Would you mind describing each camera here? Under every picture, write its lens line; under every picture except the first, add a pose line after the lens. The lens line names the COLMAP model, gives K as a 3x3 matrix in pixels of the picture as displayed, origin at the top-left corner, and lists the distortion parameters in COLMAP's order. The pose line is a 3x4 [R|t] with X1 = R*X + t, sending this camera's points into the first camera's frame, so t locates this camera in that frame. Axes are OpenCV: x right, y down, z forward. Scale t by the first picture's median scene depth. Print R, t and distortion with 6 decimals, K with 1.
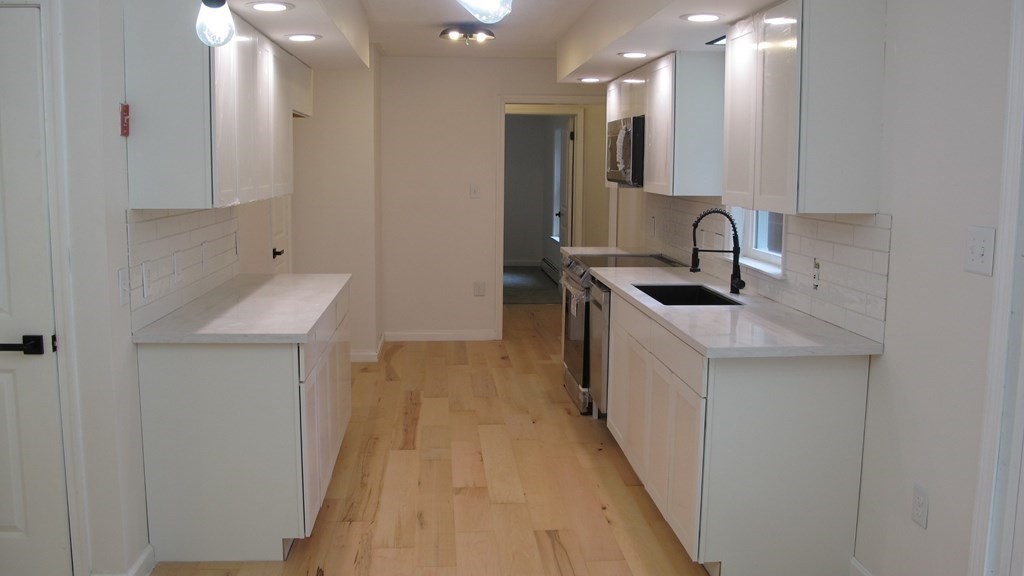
lens RADIAL K [[843.2, 0, 512.0], [0, 843.2, 288.0], [0, 0, 1]] dist [-0.142294, 0.081055]
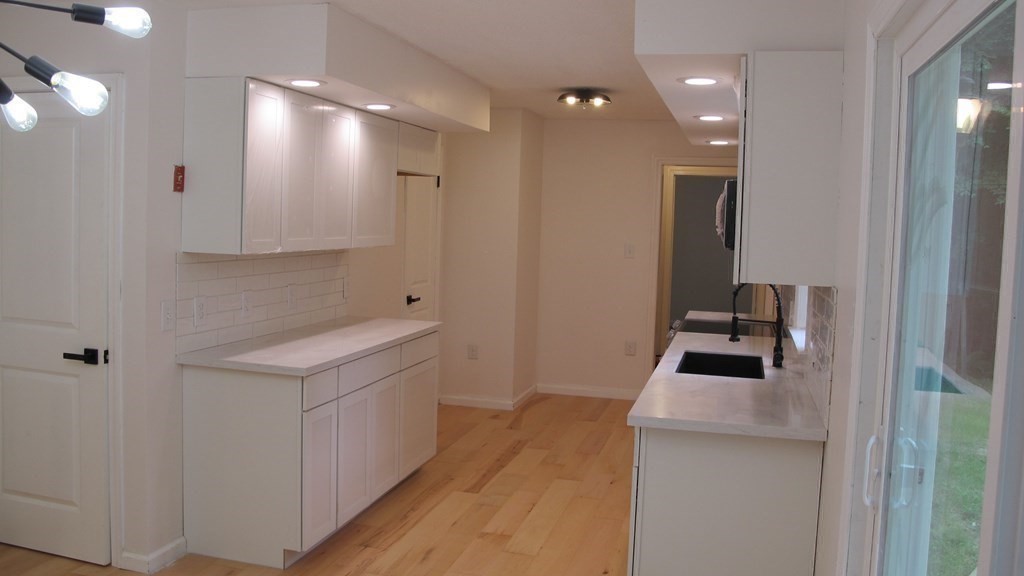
lens RADIAL K [[843.2, 0, 512.0], [0, 843.2, 288.0], [0, 0, 1]] dist [-0.142294, 0.081055]
pose [[0.942936, 0.051064, -0.329035, 0.301304], [-0.073312, 0.995760, -0.055561, -0.008857], [0.324802, 0.076513, 0.942682, 0.012319]]
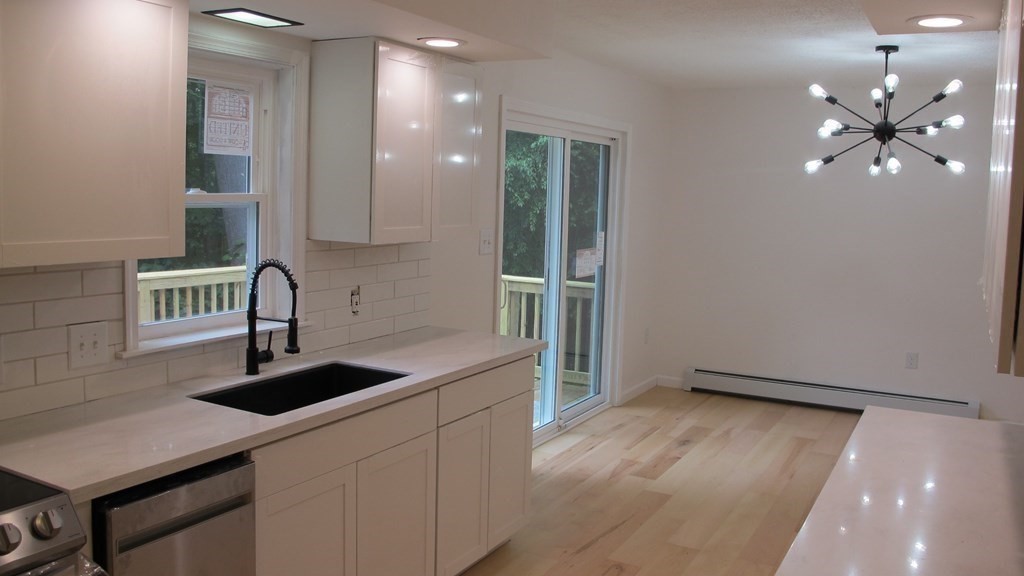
lens RADIAL K [[843.2, 0, 512.0], [0, 843.2, 288.0], [0, 0, 1]] dist [-0.142294, 0.081055]
pose [[0.821886, 0.075869, -0.564577, 0.271600], [-0.099199, 0.995010, -0.010699, -0.066030], [0.560948, 0.064799, 0.825311, 0.387544]]
